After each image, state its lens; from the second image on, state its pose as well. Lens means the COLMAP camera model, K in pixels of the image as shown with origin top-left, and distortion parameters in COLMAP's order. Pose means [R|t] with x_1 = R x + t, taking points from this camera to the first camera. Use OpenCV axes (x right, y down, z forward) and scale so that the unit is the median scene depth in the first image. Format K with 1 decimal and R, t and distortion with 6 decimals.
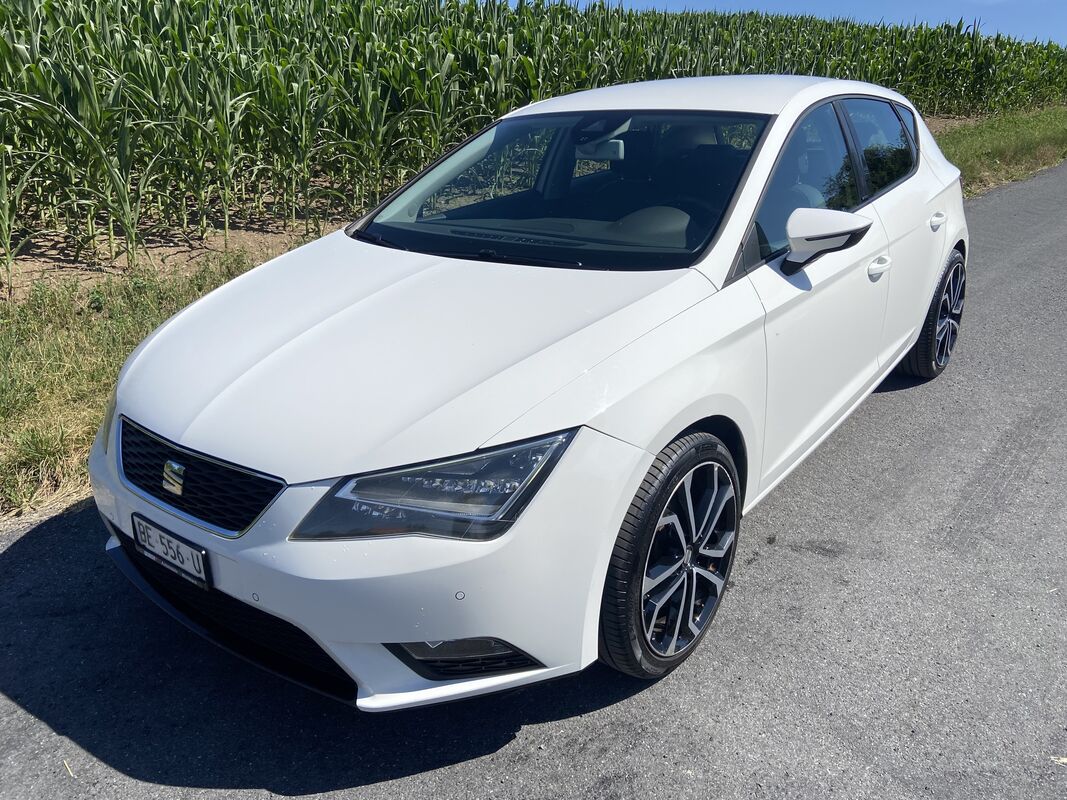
lens RADIAL K [[818.7, 0, 533.5], [0, 818.7, 400.0], [0, 0, 1]] dist [0.295714, -0.000356]
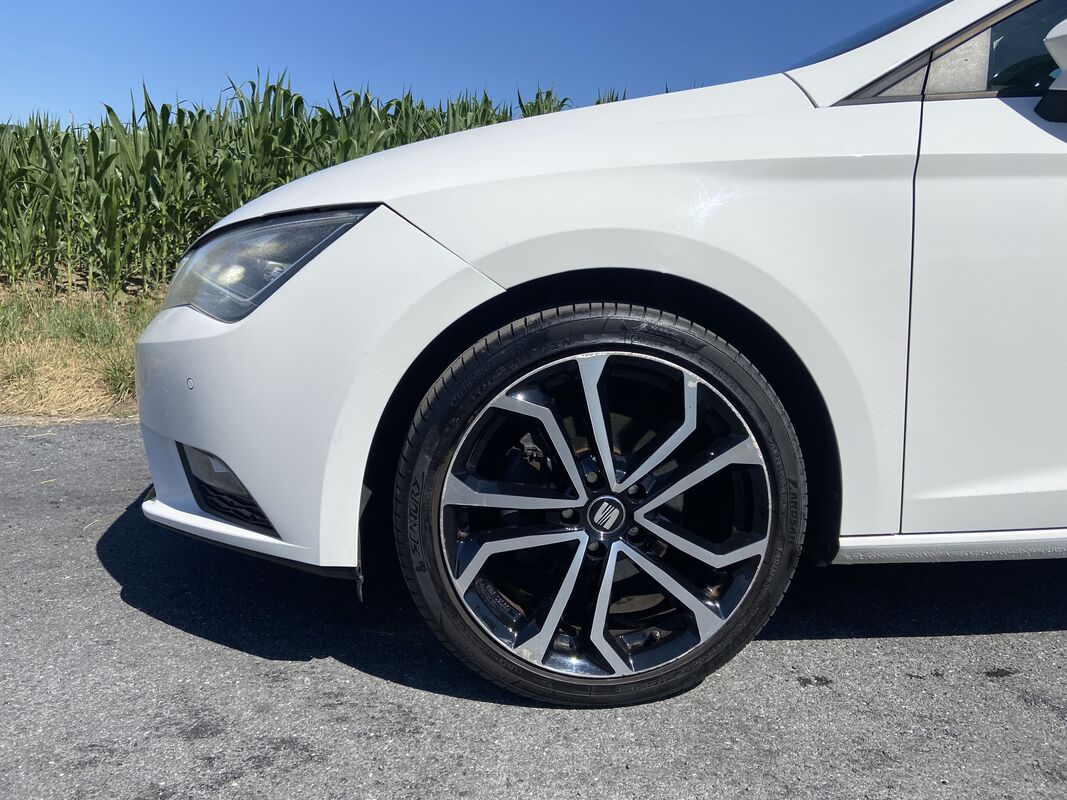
lens RADIAL K [[818.7, 0, 533.5], [0, 818.7, 400.0], [0, 0, 1]] dist [0.295714, -0.000356]
pose [[0.662884, 0.169572, -0.729267, 0.607873], [-0.295410, 0.954232, -0.046638, 0.163478], [0.687981, 0.246348, 0.682638, 0.589685]]
